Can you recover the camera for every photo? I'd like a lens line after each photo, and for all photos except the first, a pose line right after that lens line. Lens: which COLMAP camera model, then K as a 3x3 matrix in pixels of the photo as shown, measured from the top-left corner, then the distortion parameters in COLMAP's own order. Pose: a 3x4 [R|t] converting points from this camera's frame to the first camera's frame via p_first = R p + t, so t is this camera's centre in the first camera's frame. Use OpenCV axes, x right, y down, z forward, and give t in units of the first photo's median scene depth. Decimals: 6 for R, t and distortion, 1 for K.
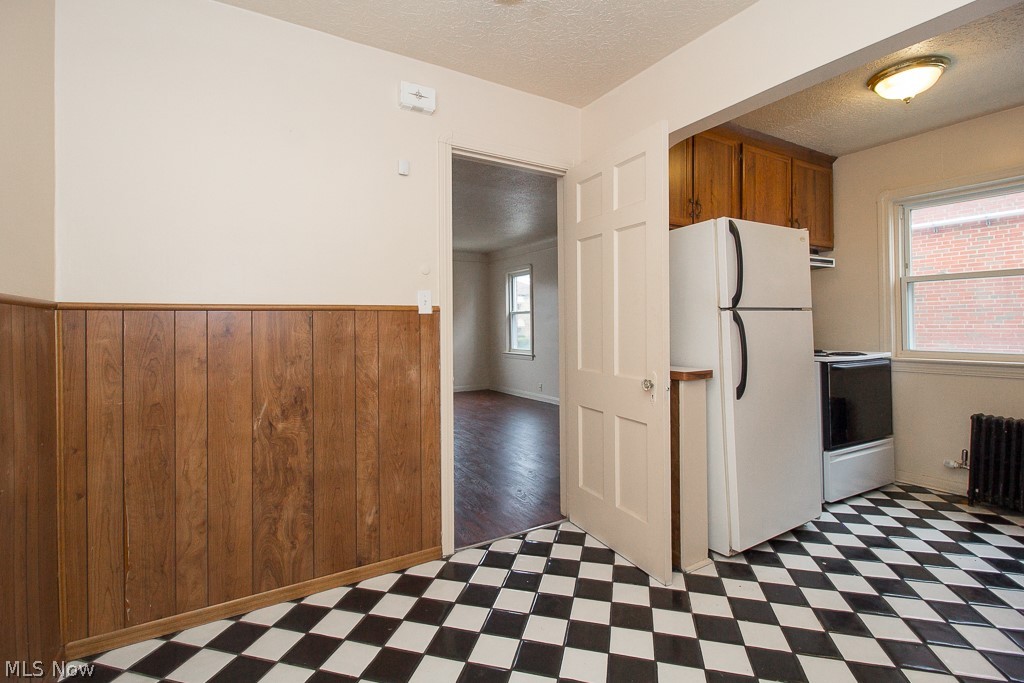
lens RADIAL K [[475.4, 0, 510.0], [0, 475.4, 322.3], [0, 0, 1]] dist [0.027062, -0.018441]
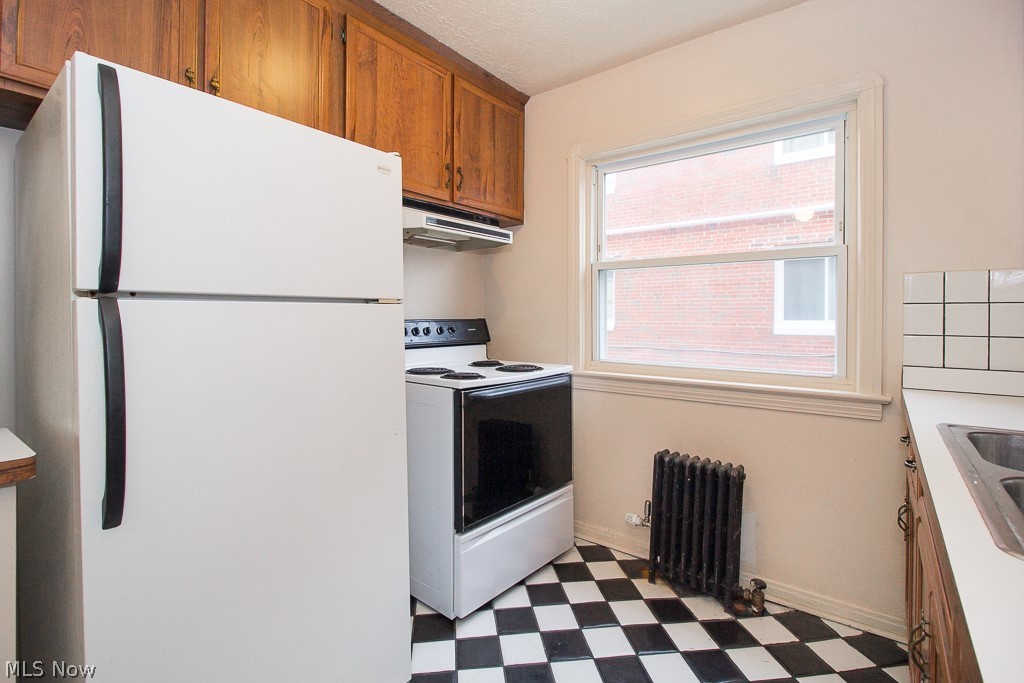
lens RADIAL K [[478.7, 0, 511.2], [0, 478.7, 316.5], [0, 0, 1]] dist [0.002010, -0.000478]
pose [[0.932932, 0.013680, 0.359793, 0.453107], [-0.016132, 0.999863, 0.003812, -0.011838], [-0.359692, -0.009360, 0.933024, 0.369555]]
